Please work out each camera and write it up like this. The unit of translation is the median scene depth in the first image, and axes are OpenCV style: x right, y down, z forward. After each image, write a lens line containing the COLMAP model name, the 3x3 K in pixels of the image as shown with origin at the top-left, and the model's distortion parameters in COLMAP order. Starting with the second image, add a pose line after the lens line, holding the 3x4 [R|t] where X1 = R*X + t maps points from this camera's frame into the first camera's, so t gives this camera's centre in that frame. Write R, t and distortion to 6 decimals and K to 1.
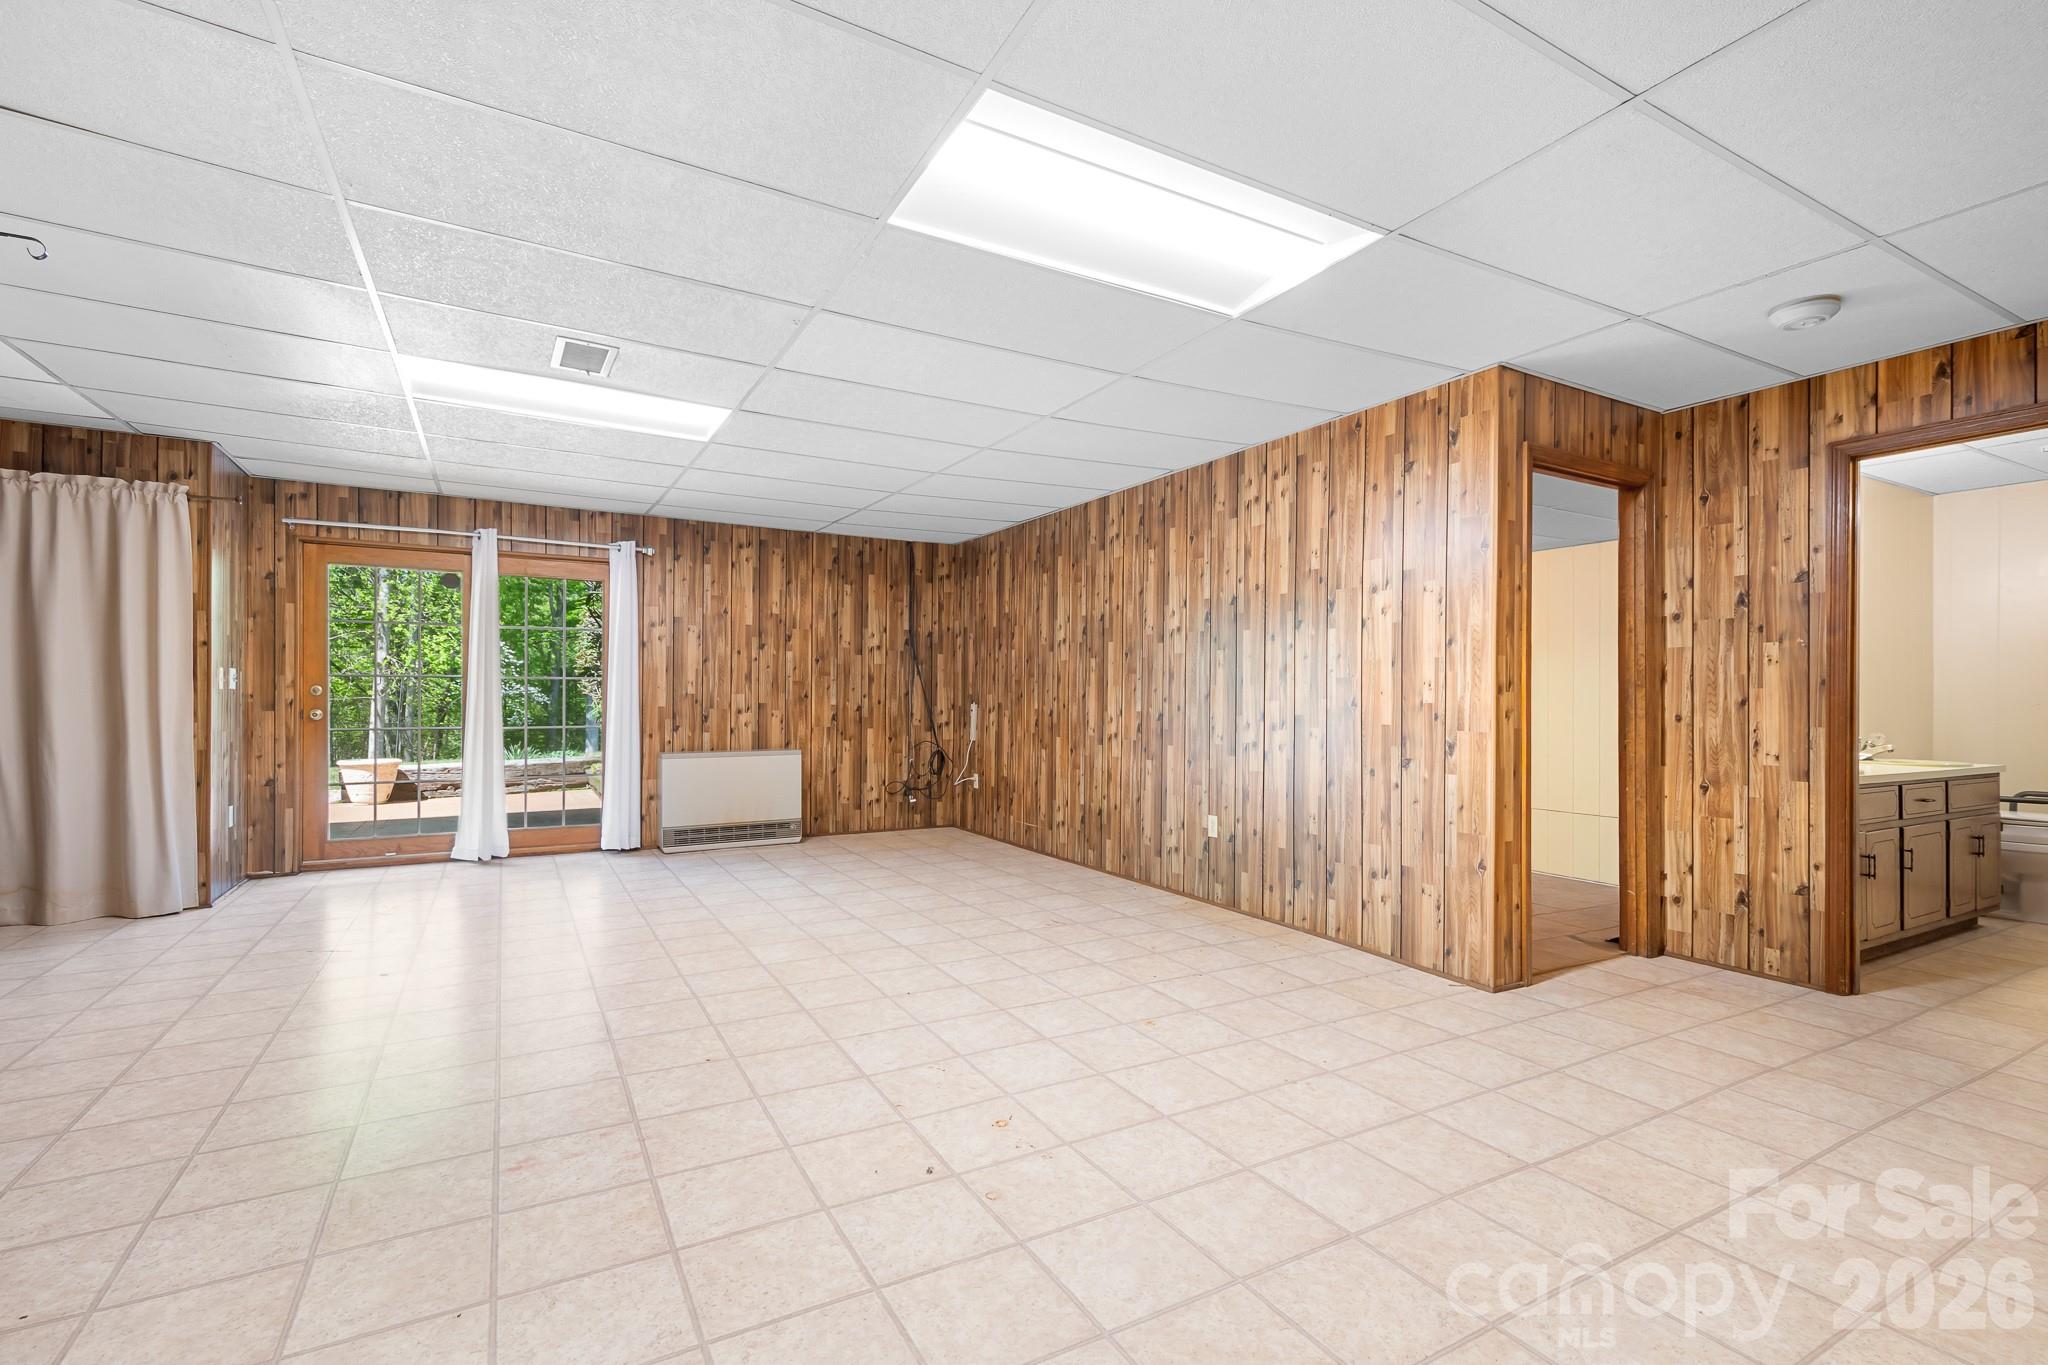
lens RADIAL K [[935.5, 0, 1027.9], [0, 935.5, 695.2], [0, 0, 1]] dist [0.011802, 0.000083]
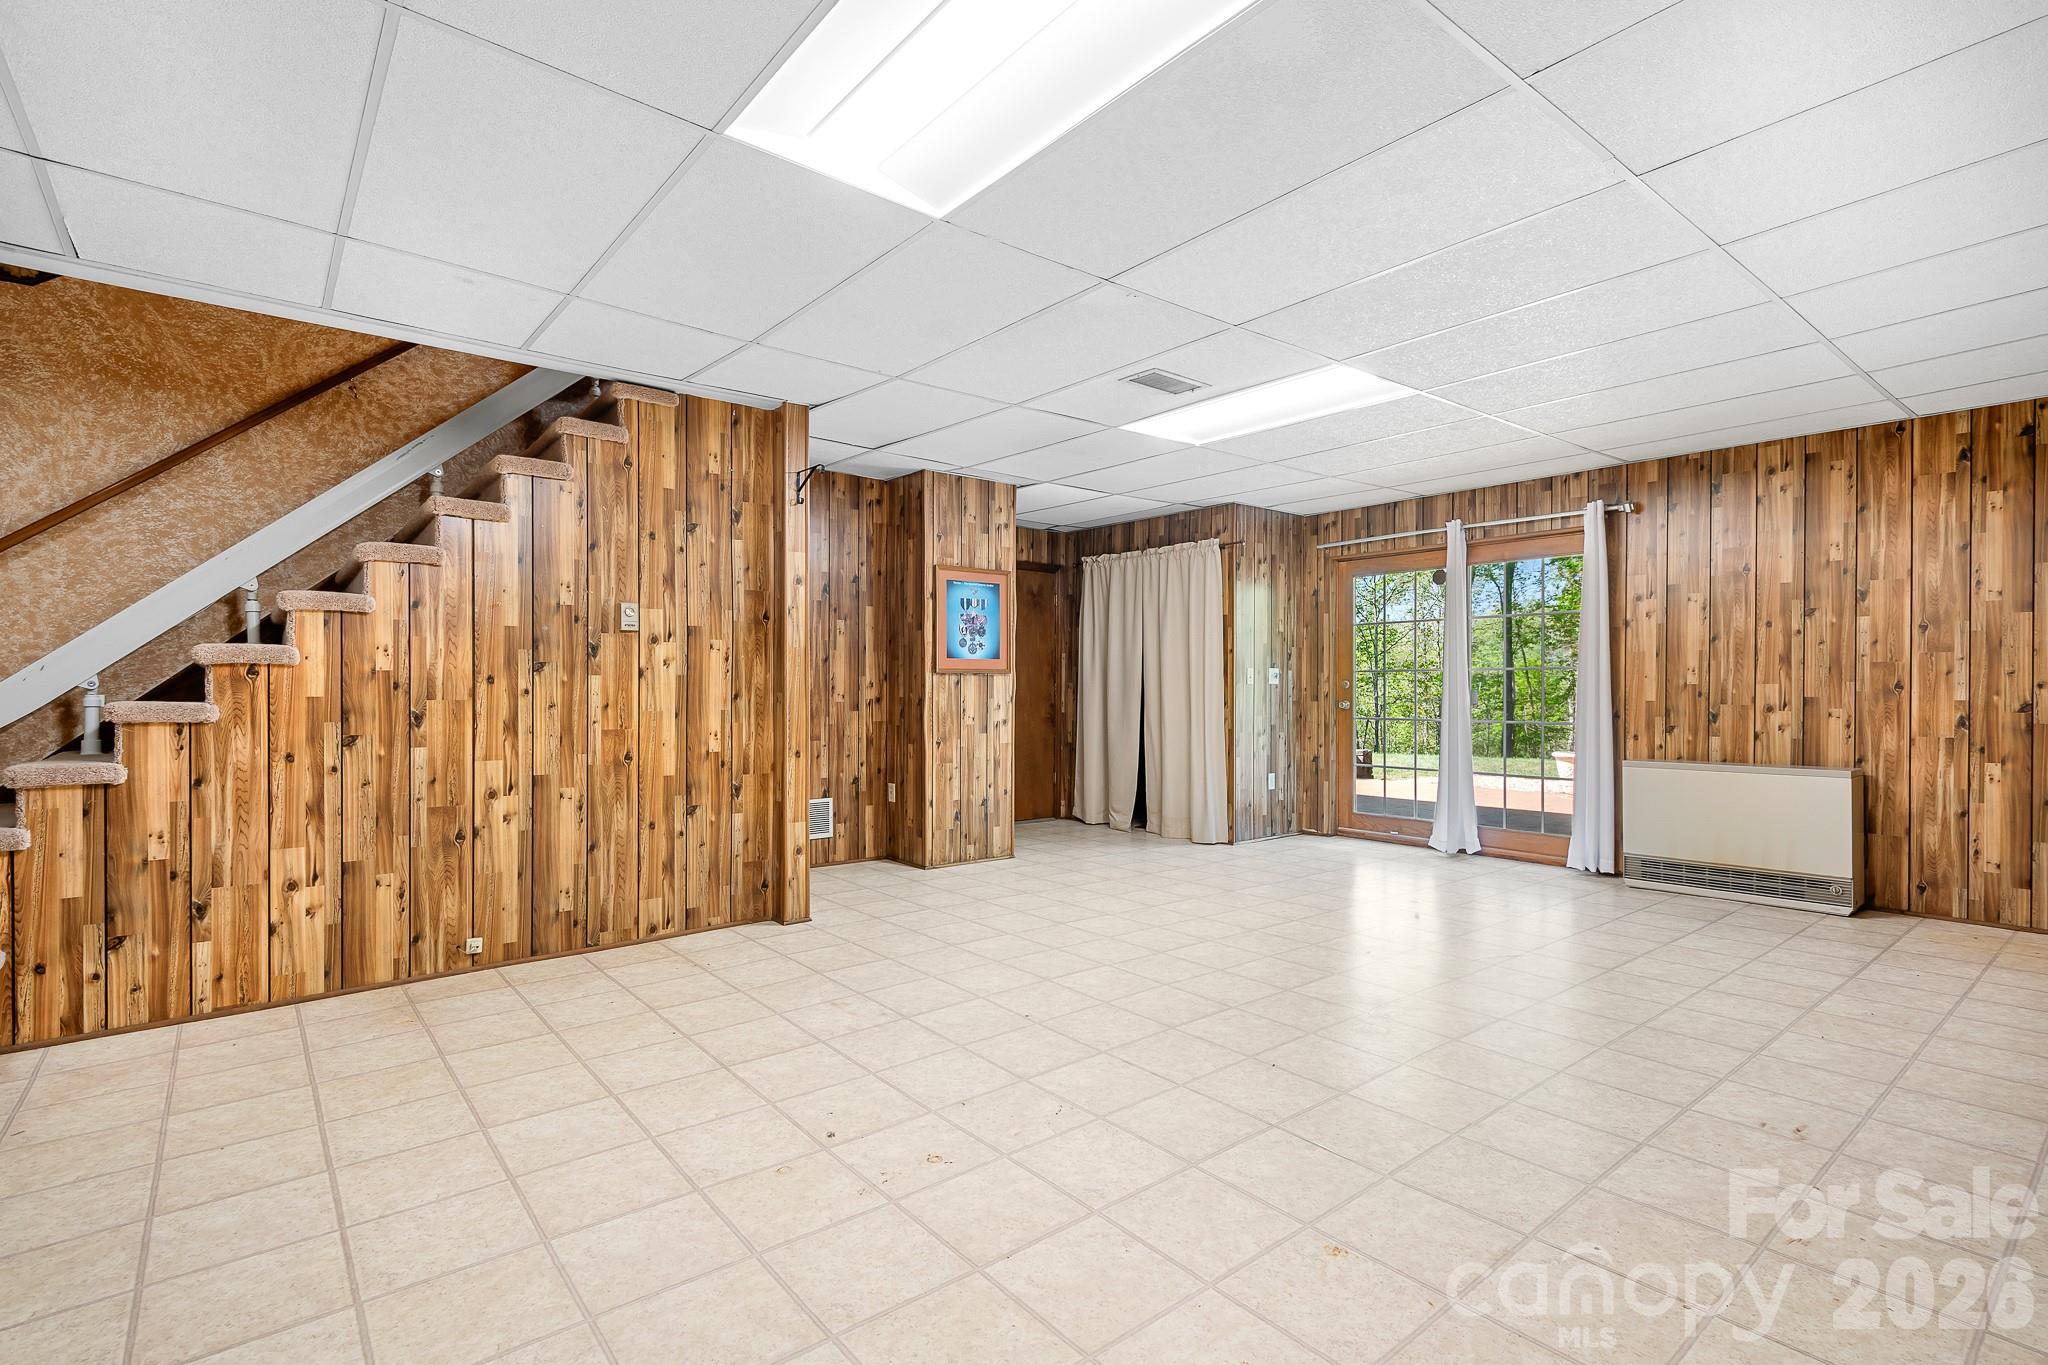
lens RADIAL K [[978.5, 0, 1025.4], [0, 978.5, 683.8], [0, 0, 1]] dist [0.005349, -0.000525]
pose [[0.145168, -0.010297, -0.989353, 0.378440], [0.003598, 0.999945, -0.009879, 0.004407], [0.989400, -0.002126, 0.145197, 0.391895]]
